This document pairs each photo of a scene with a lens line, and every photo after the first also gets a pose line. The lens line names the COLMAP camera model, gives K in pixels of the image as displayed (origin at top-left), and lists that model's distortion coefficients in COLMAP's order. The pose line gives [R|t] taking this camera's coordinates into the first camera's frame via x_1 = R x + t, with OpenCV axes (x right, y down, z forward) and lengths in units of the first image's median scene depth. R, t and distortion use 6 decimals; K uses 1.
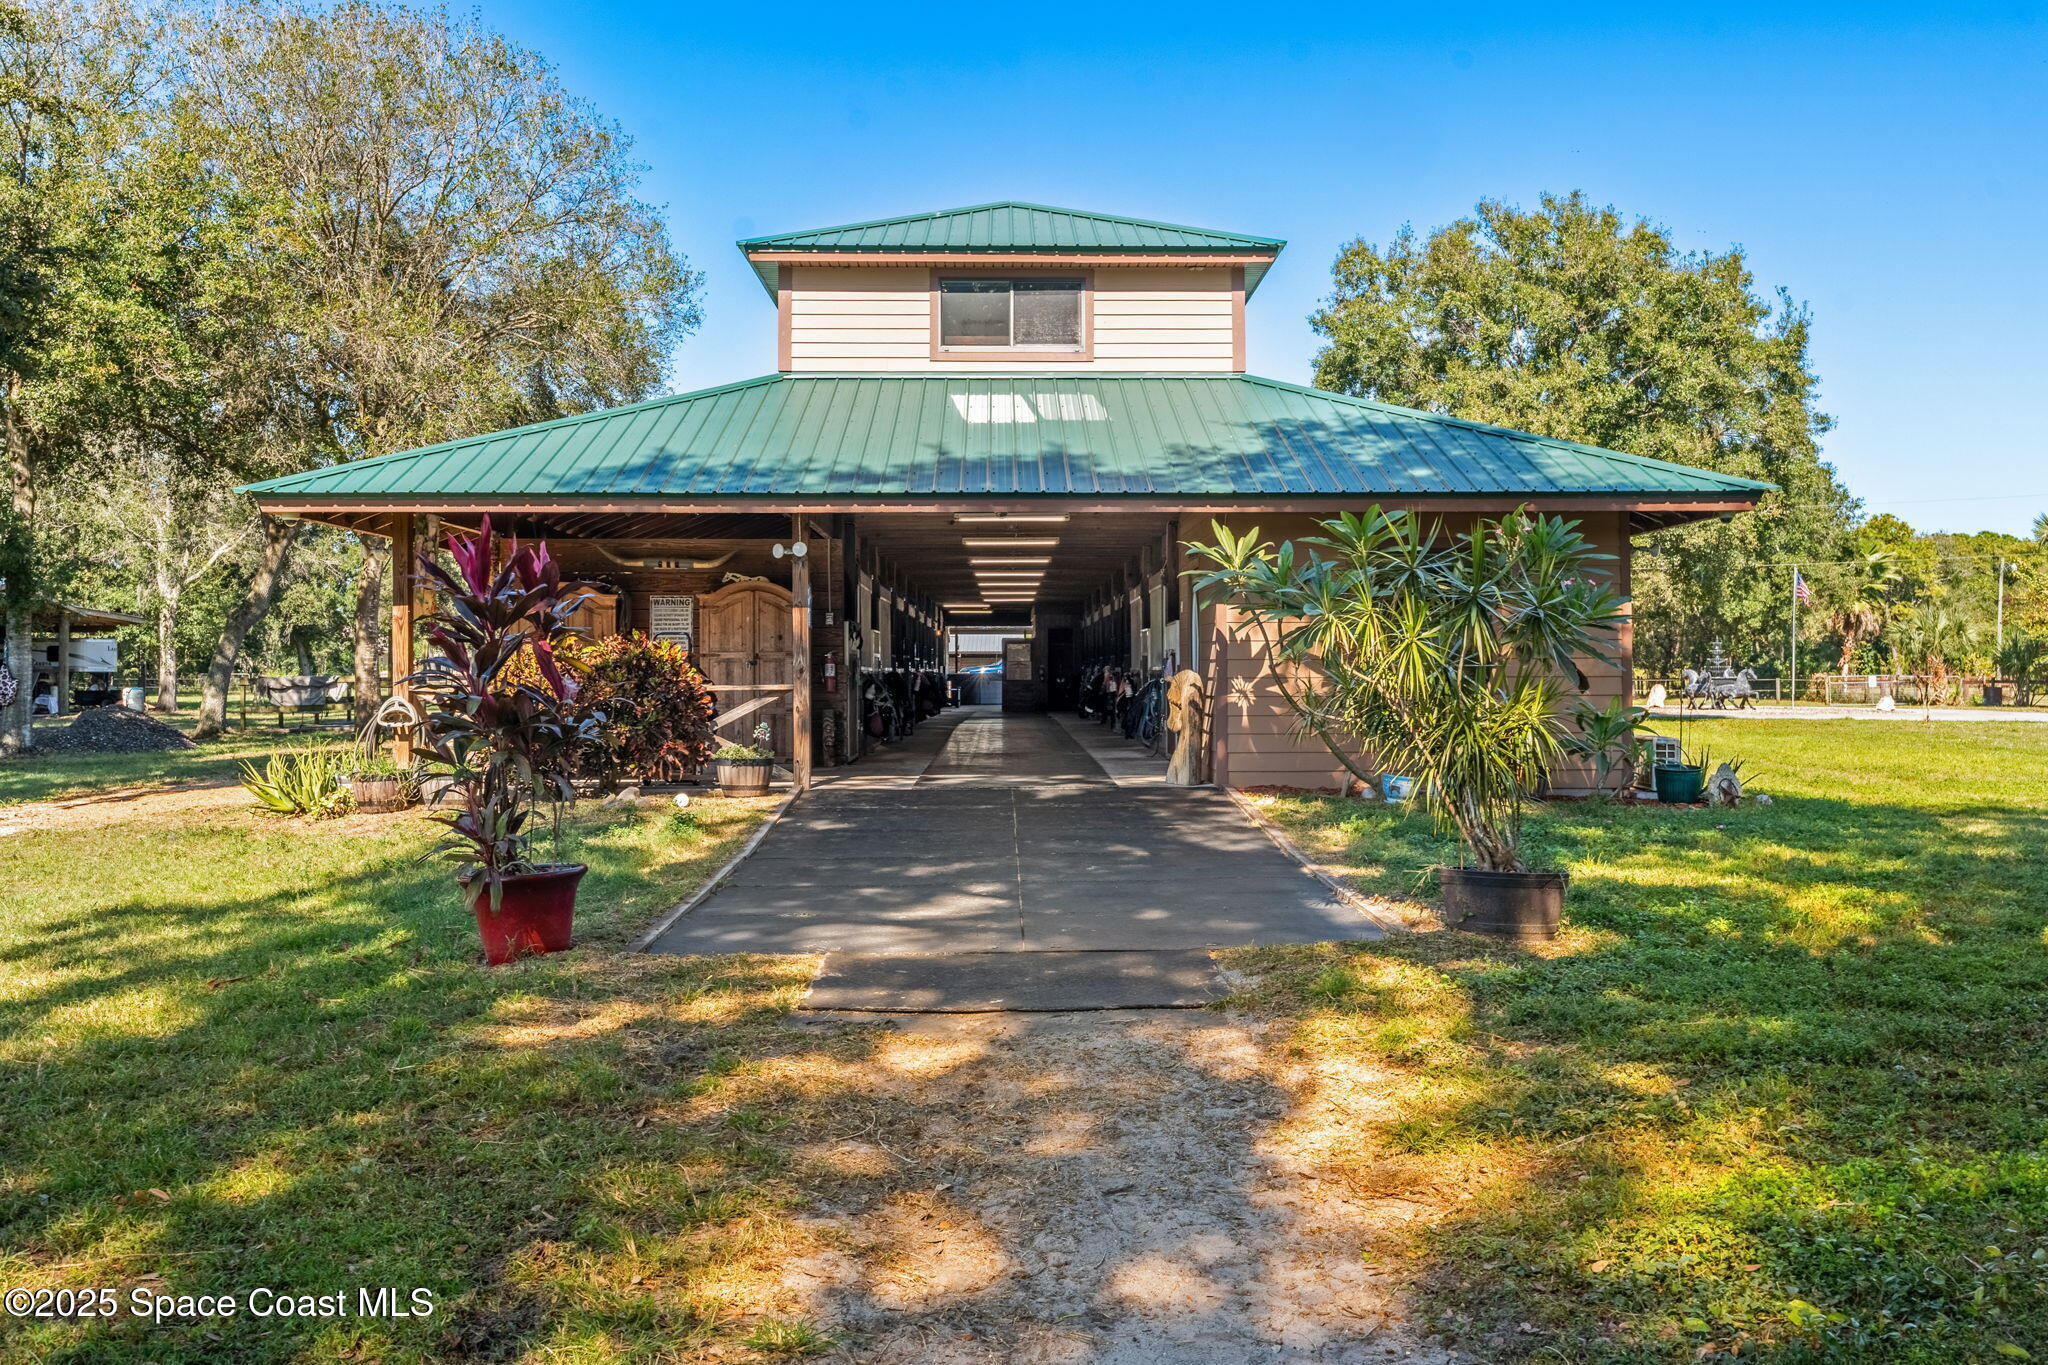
lens RADIAL K [[1771.0, 0, 1024.0], [0, 1771.0, 682.5], [0, 0, 1]] dist [-0.009561, -0.002981]
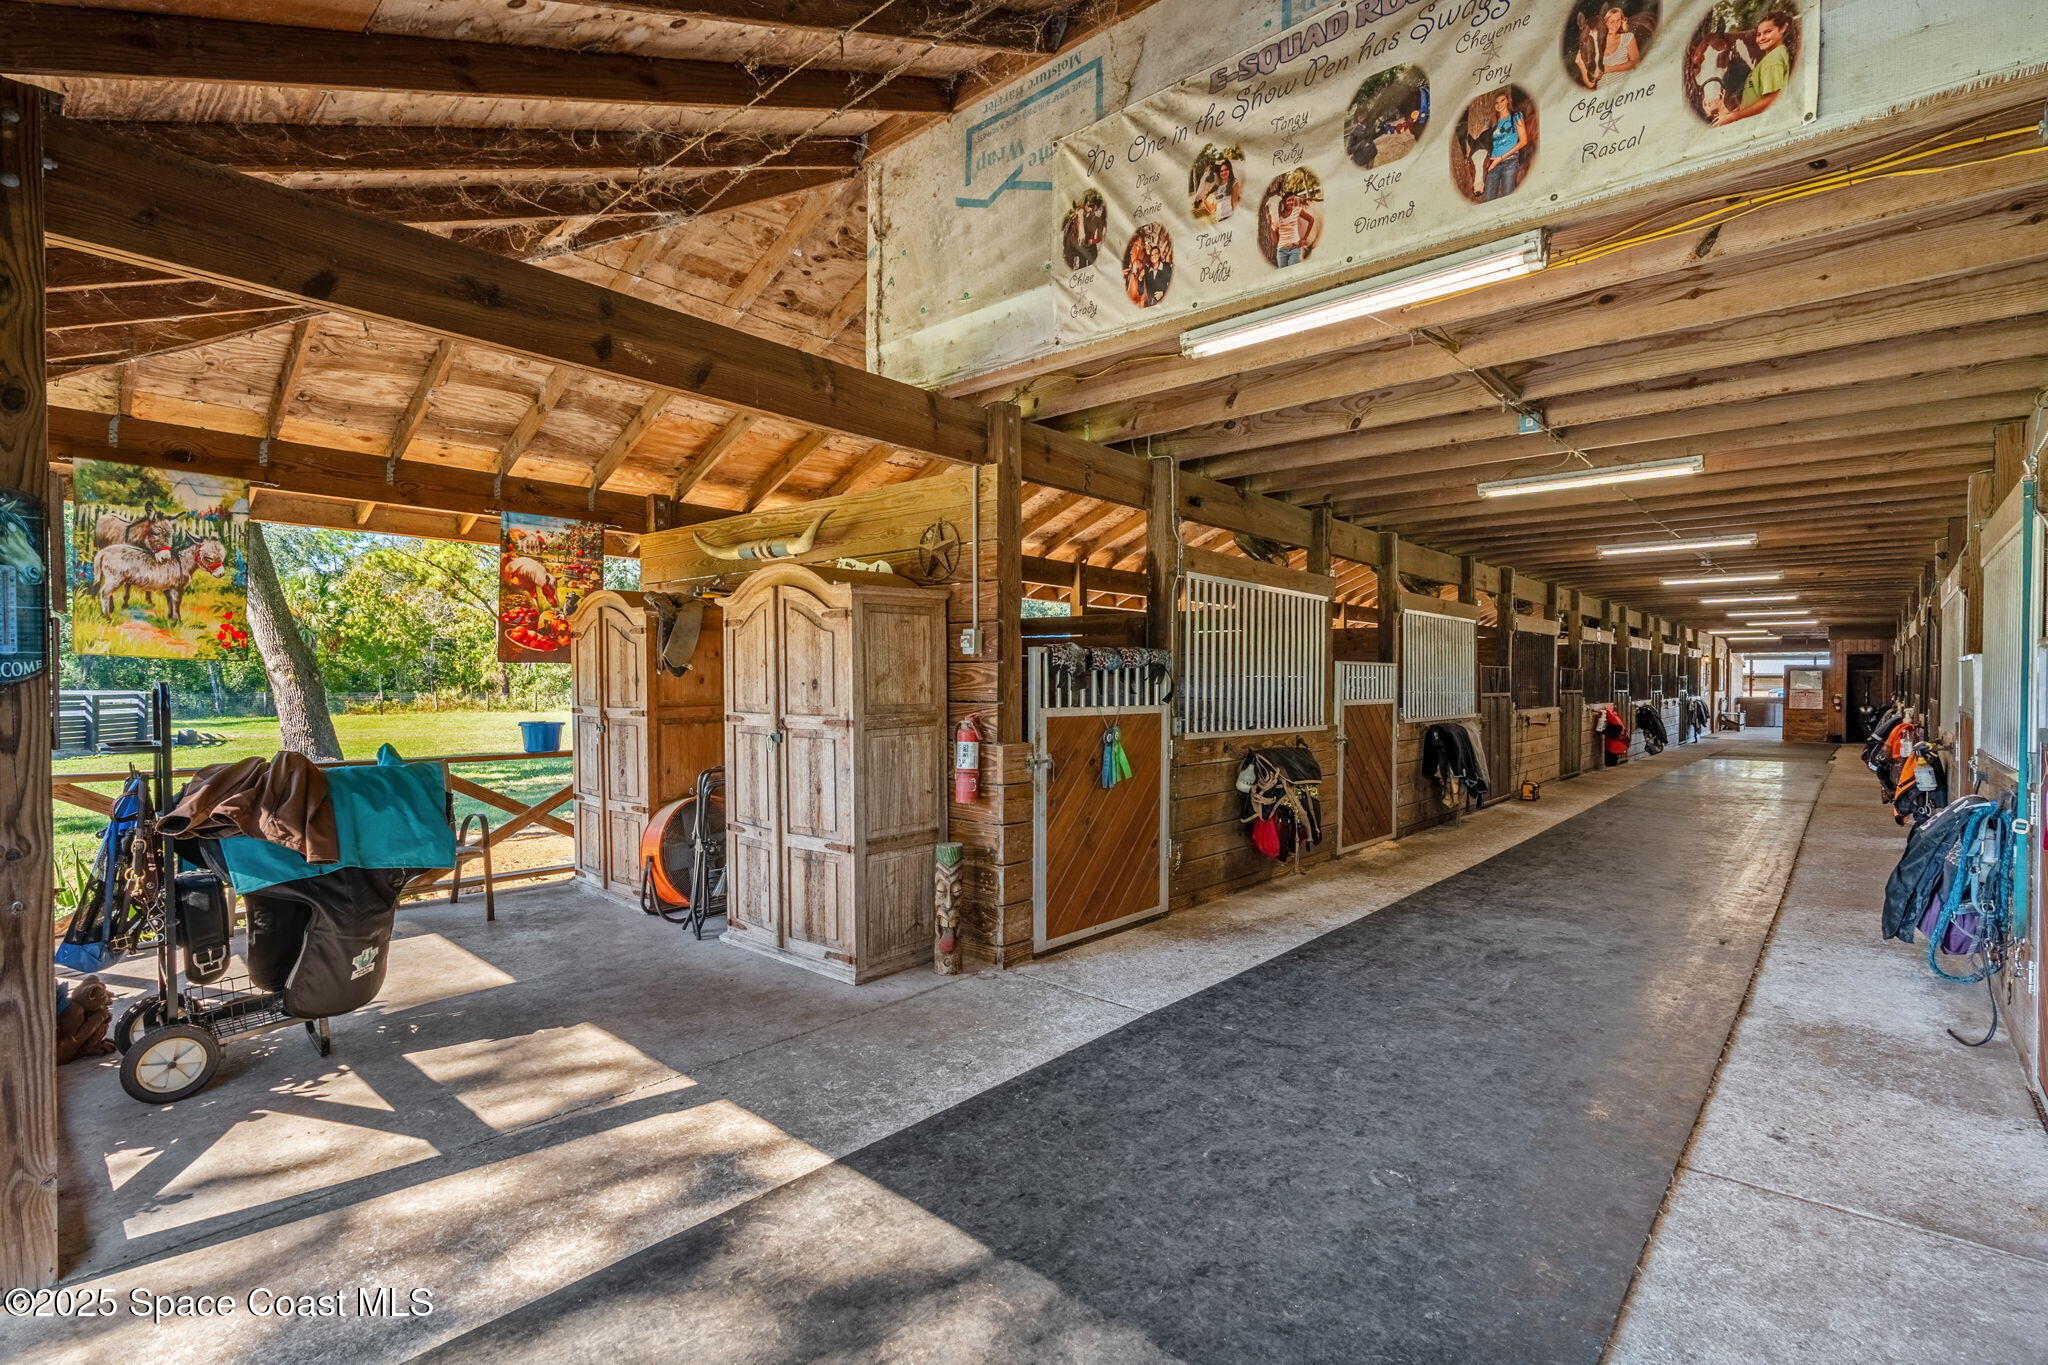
lens RADIAL K [[928.1, 0, 1040.6], [0, 928.1, 690.0], [0, 0, 1]] dist [-0.004542, 0.000131]
pose [[0.742373, 0.018542, -0.669731, 0.049598], [-0.013044, 0.999828, 0.013222, -0.021525], [0.669860, -0.001079, 0.742487, 0.660998]]
